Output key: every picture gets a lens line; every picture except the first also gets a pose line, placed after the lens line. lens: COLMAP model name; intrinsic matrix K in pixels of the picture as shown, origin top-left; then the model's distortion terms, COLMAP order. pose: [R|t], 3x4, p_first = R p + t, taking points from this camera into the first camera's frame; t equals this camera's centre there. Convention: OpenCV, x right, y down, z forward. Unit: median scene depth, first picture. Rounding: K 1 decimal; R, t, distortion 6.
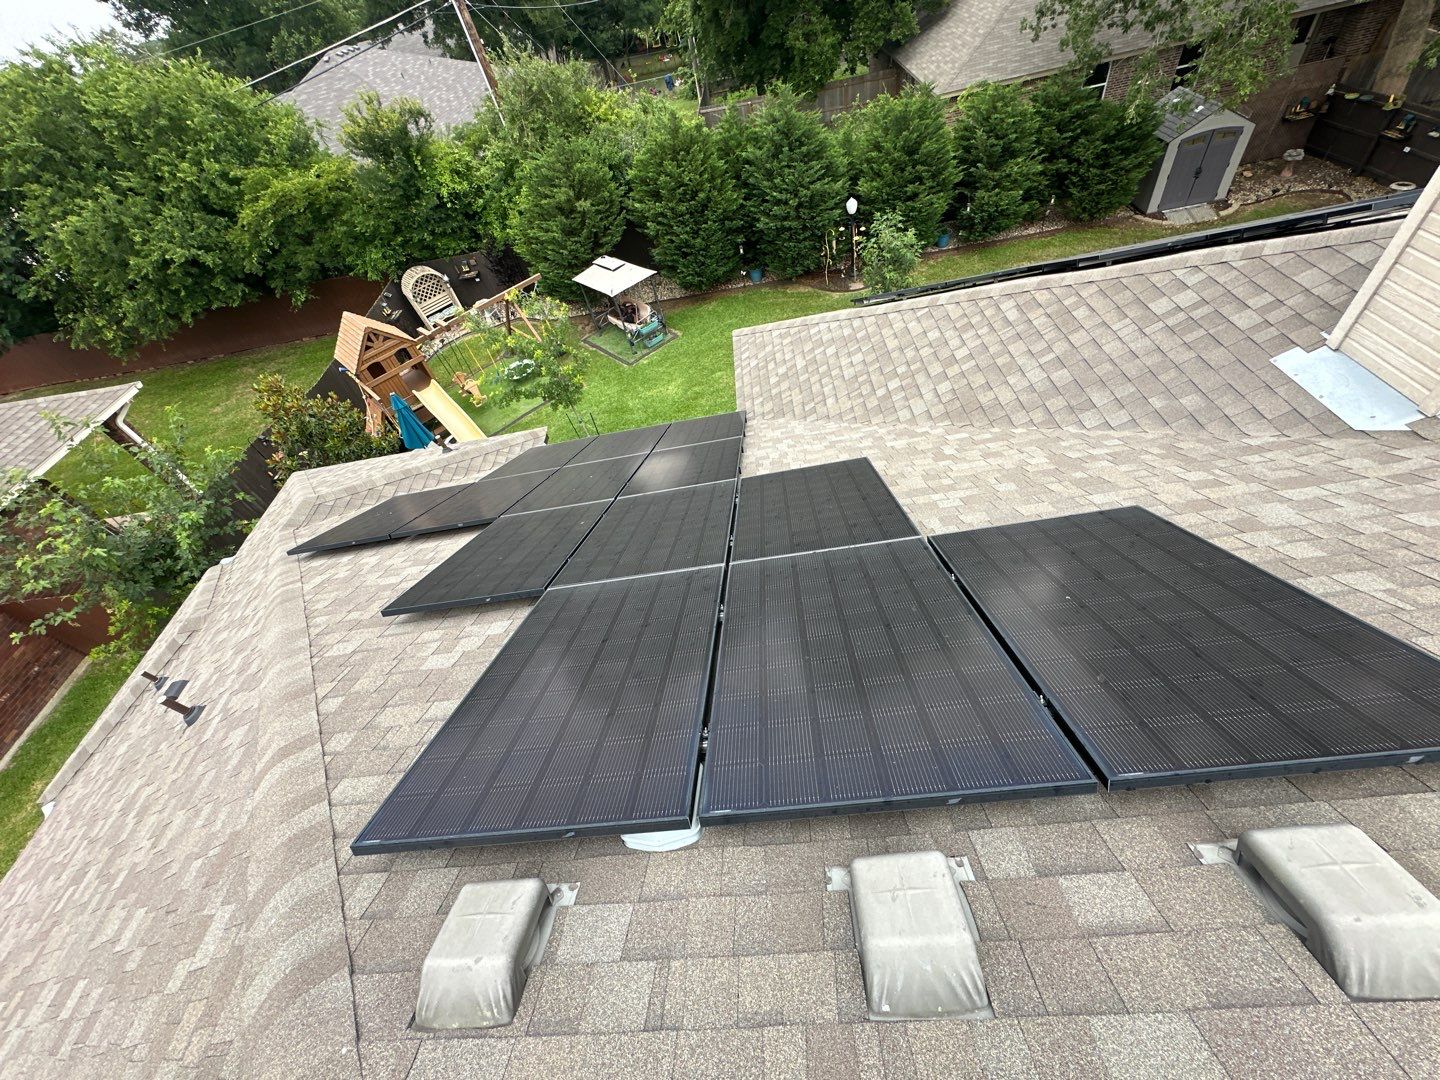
lens RADIAL K [[569.5, 0, 720.0], [0, 569.5, 540.0], [0, 0, 1]] dist [-0.002055, 0.000325]
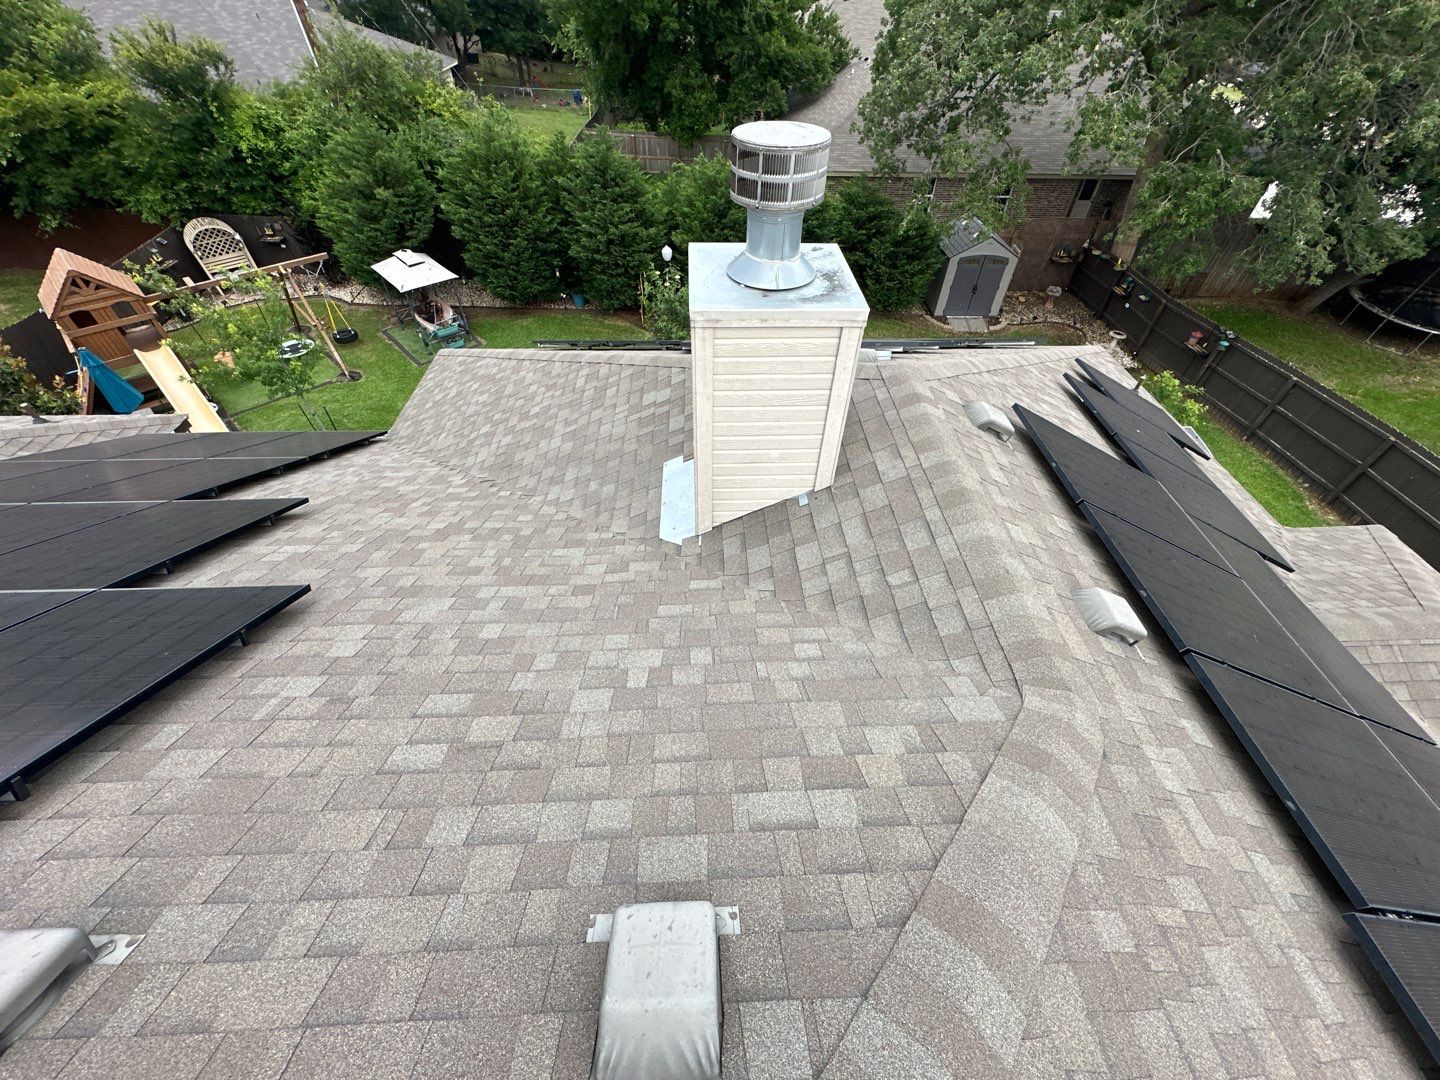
lens RADIAL K [[582.6, 0, 719.3], [0, 582.6, 534.2], [0, 0, 1]] dist [-0.002905, 0.000368]
pose [[0.977971, 0.131058, 0.162471, 0.211190], [-0.121946, 0.990413, -0.064890, -0.028278], [-0.169418, 0.043648, 0.984577, -0.024960]]
